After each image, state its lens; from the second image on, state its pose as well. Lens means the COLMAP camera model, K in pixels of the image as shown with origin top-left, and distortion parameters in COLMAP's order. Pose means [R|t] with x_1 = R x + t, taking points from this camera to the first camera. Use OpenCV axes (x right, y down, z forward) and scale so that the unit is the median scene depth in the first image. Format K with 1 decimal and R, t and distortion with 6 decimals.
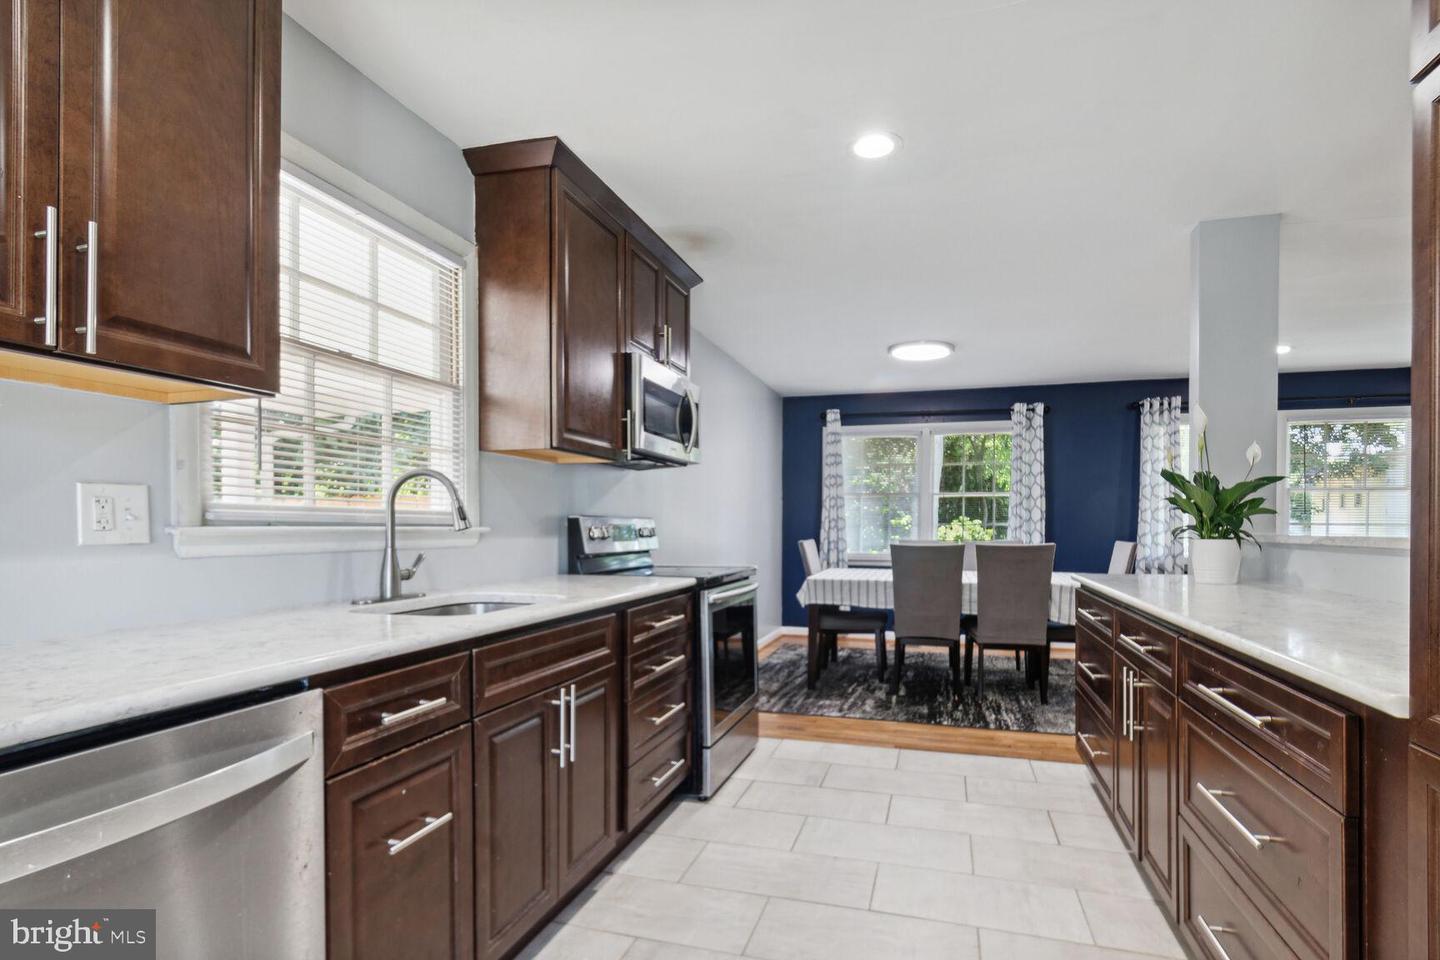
lens RADIAL K [[701.5, 0, 735.7], [0, 701.5, 543.0], [0, 0, 1]] dist [0.002645, -0.002370]
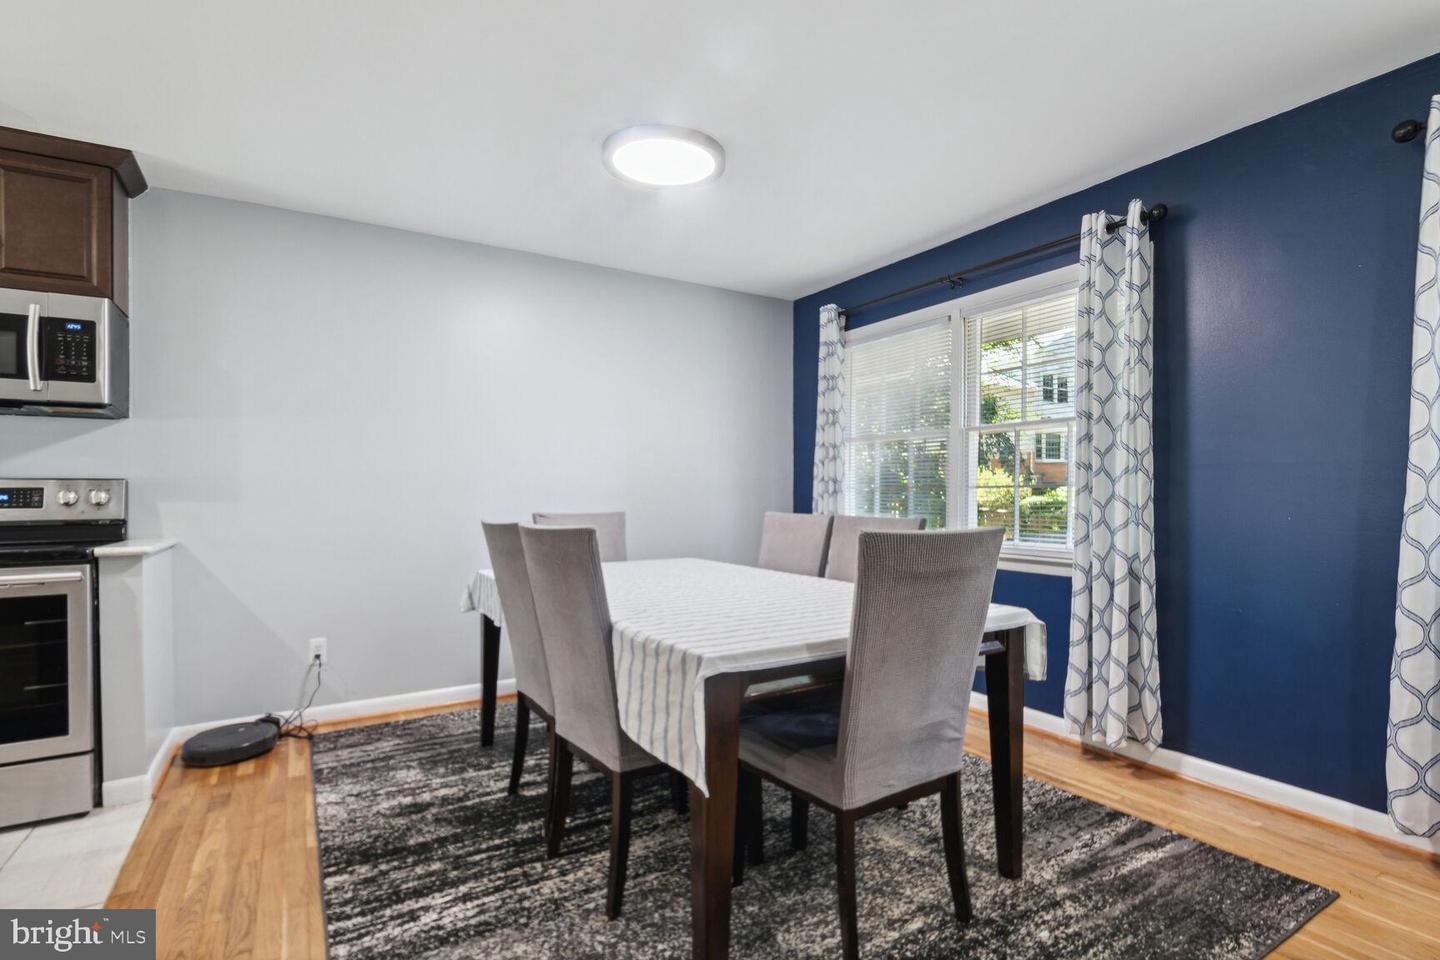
lens RADIAL K [[701.5, 0, 741.3], [0, 701.5, 496.8], [0, 0, 1]] dist [0.002645, -0.002370]
pose [[0.746977, -0.000190, -0.664850, 0.771362], [-0.012327, 0.999824, -0.014135, -0.011840], [0.664736, 0.018754, 0.746843, 0.739773]]
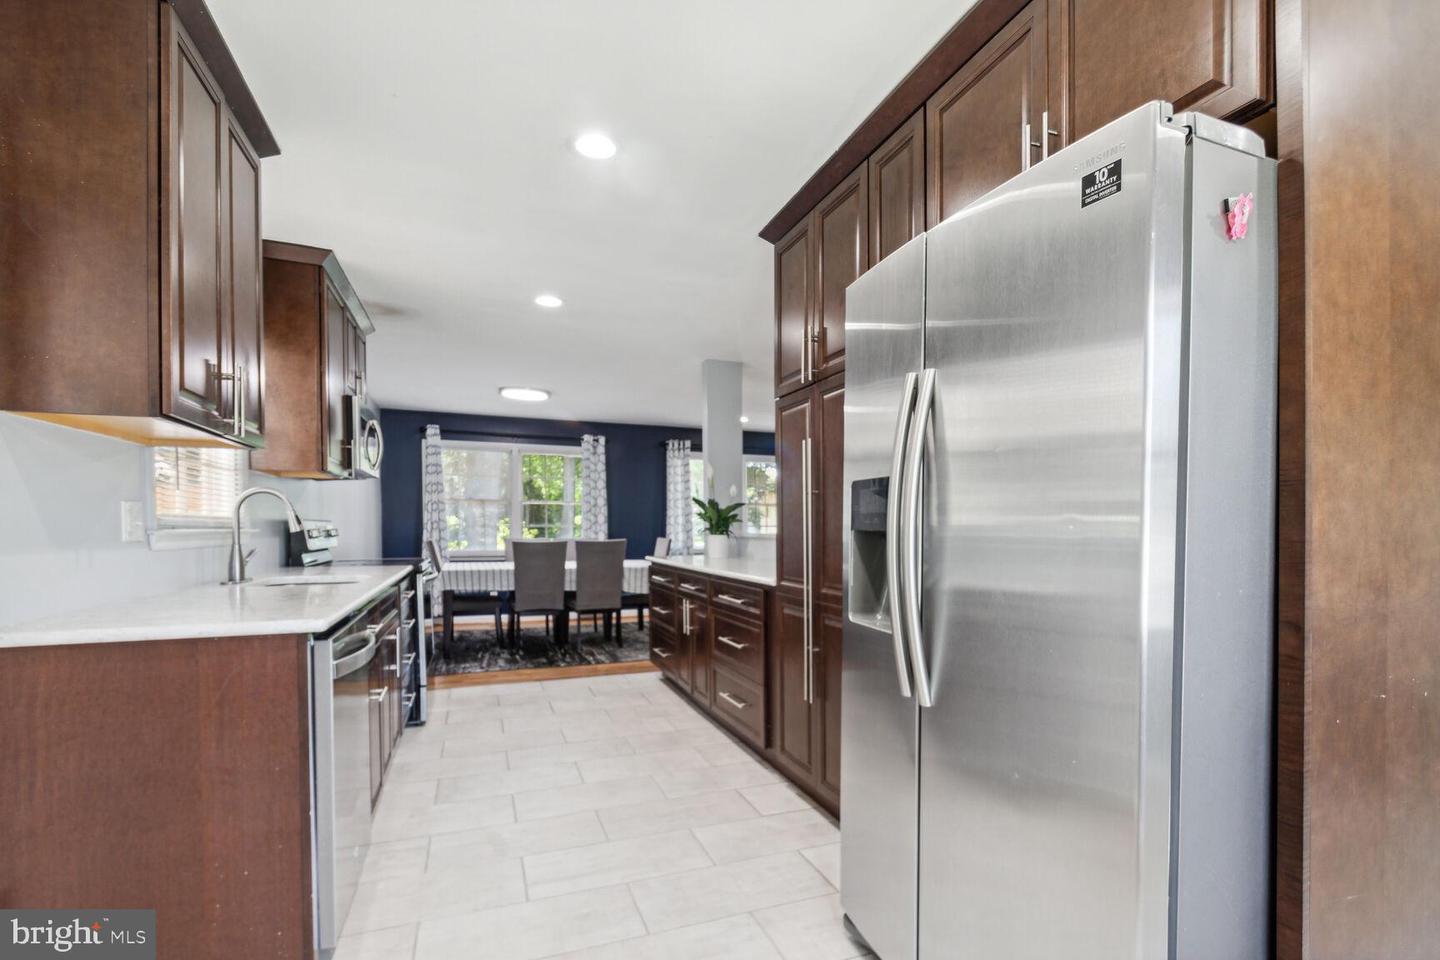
lens RADIAL K [[701.5, 0, 760.2], [0, 701.5, 544.0], [0, 0, 1]] dist [0.002645, -0.002370]
pose [[0.775549, -0.014073, 0.631130, -0.263153], [0.013625, 0.999892, 0.005554, 0.005989], [-0.631140, 0.004292, 0.775657, -0.336869]]
